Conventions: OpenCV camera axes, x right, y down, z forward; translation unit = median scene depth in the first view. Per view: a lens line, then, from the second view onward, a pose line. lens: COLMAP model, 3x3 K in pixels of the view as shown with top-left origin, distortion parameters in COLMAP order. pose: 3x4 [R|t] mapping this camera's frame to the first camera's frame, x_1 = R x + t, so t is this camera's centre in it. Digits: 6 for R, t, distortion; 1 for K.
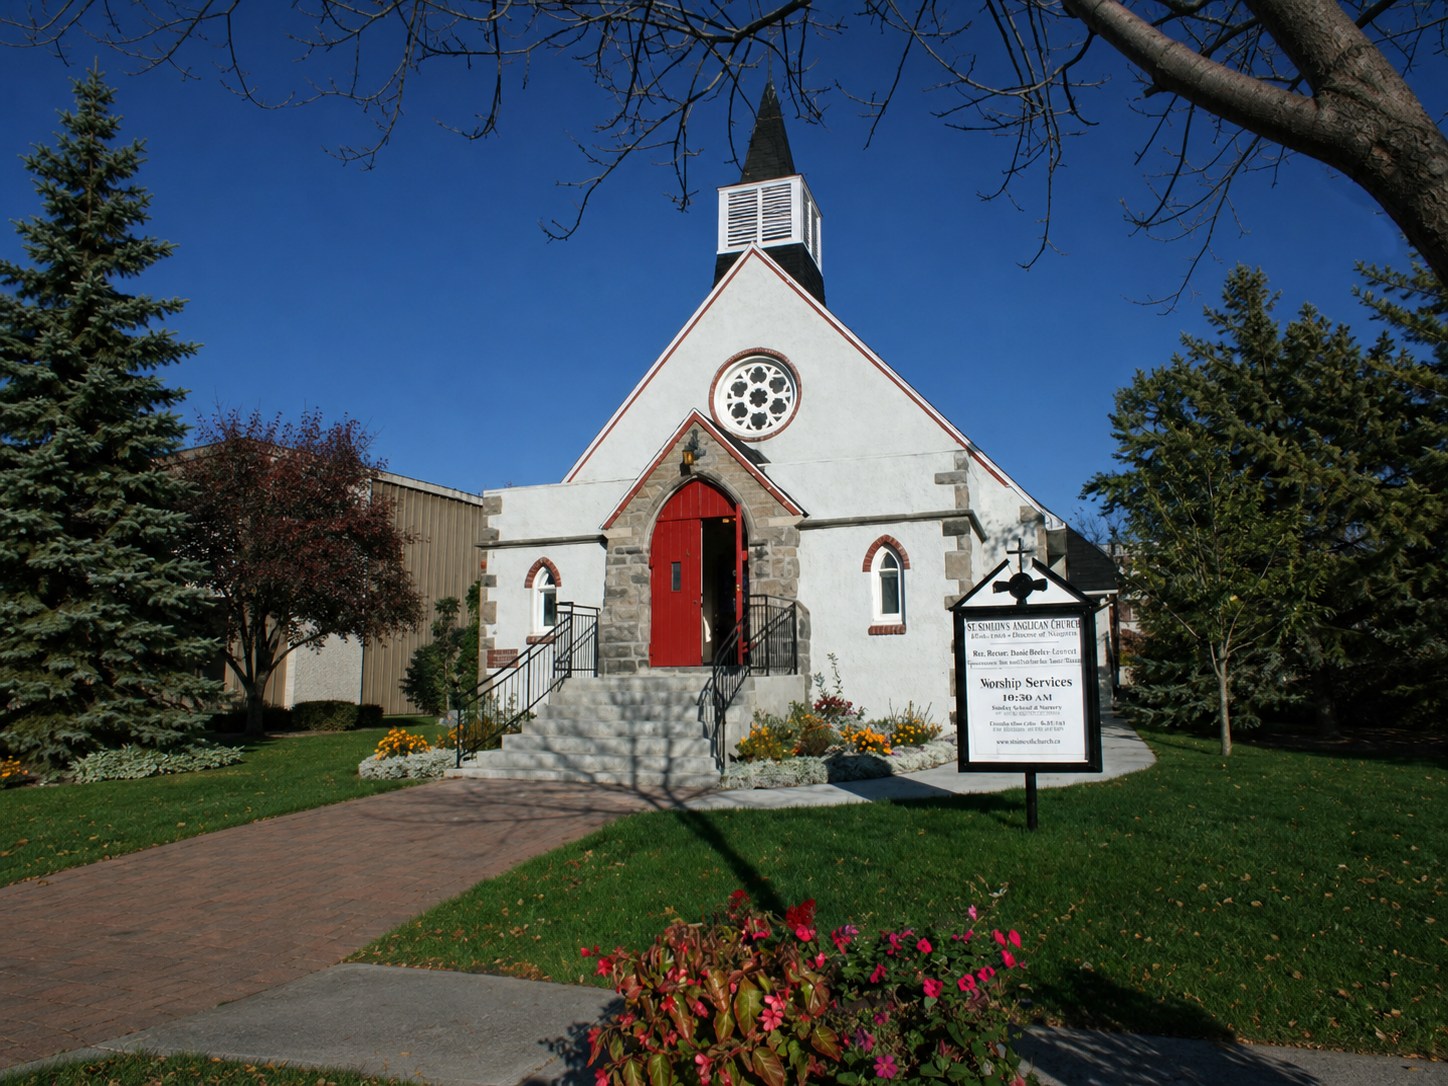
lens RADIAL K [[959.1, 0, 770.3], [0, 959.1, 543.4], [0, 0, 1]] dist [-0.165406, -0.000037]
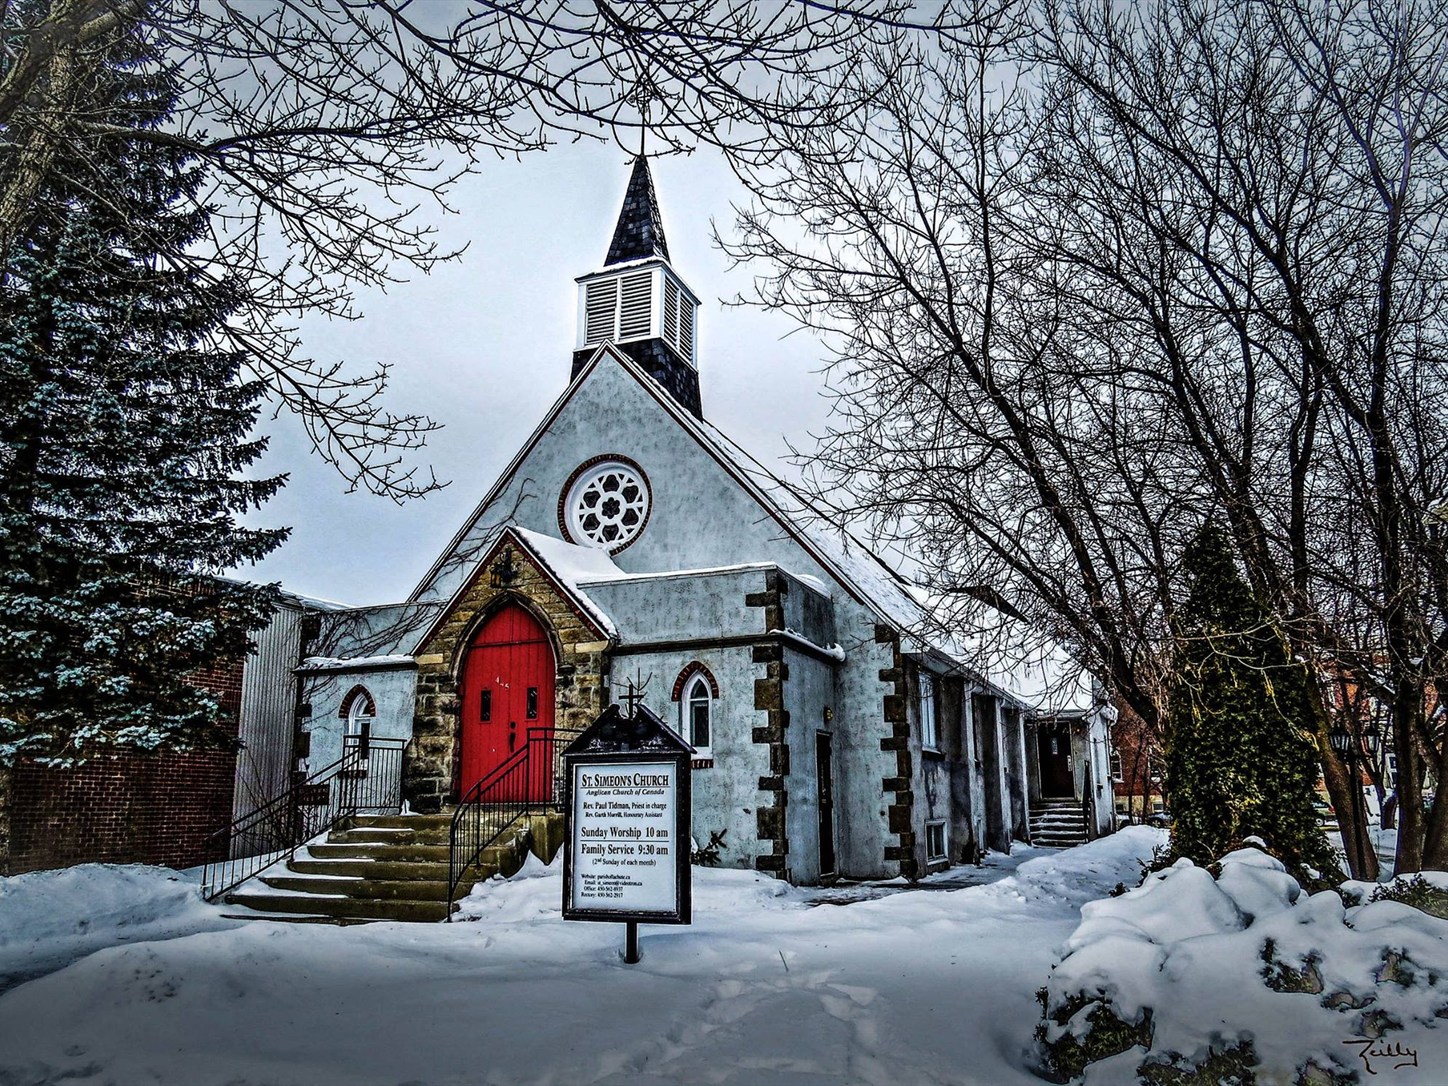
lens RADIAL K [[1139.1, 0, 724.0], [0, 1139.1, 543.0], [0, 0, 1]] dist [-0.005934, -0.000826]
pose [[0.996716, -0.015563, -0.079467, 0.186276], [0.008293, 0.995816, -0.091003, -0.017248], [0.080551, 0.090045, 0.992675, -0.087289]]
